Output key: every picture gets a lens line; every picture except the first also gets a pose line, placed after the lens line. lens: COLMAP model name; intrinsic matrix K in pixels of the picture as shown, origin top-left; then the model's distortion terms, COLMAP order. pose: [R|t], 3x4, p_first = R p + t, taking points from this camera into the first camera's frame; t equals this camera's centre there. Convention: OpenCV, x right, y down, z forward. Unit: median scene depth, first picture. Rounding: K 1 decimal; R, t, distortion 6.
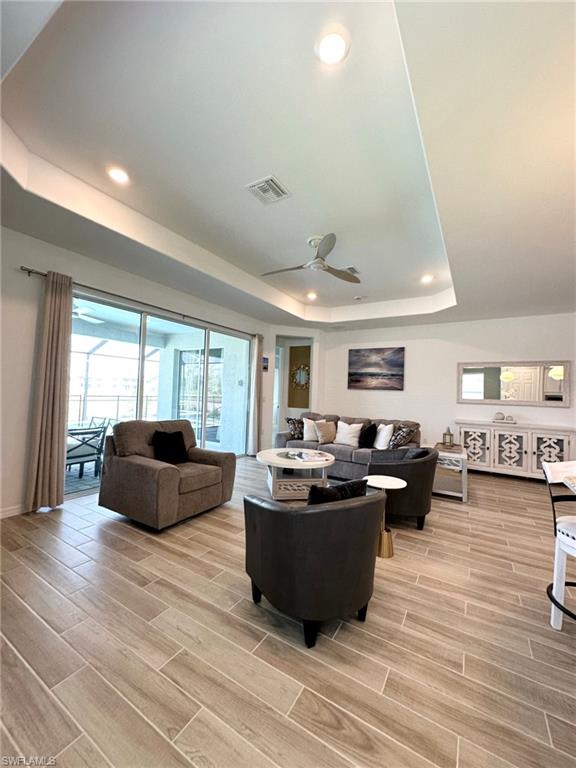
lens RADIAL K [[306.5, 0, 286.5], [0, 306.5, 384.3], [0, 0, 1]] dist [-0.001982, 0.001340]
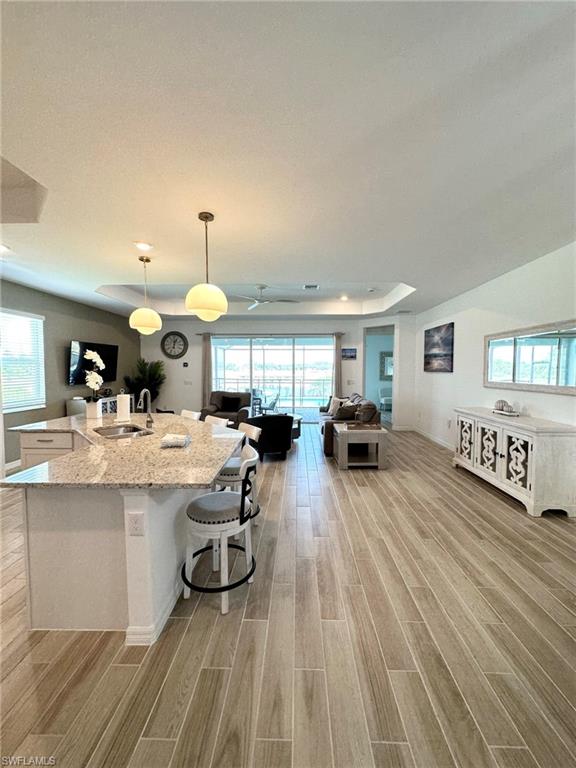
lens RADIAL K [[306.5, 0, 288.3], [0, 306.5, 386.7], [0, 0, 1]] dist [-0.001982, 0.001340]
pose [[0.494461, 0.012709, -0.869107, 0.991355], [0.043120, 0.998303, 0.039131, 0.007785], [0.868130, -0.056824, 0.493074, 0.173227]]
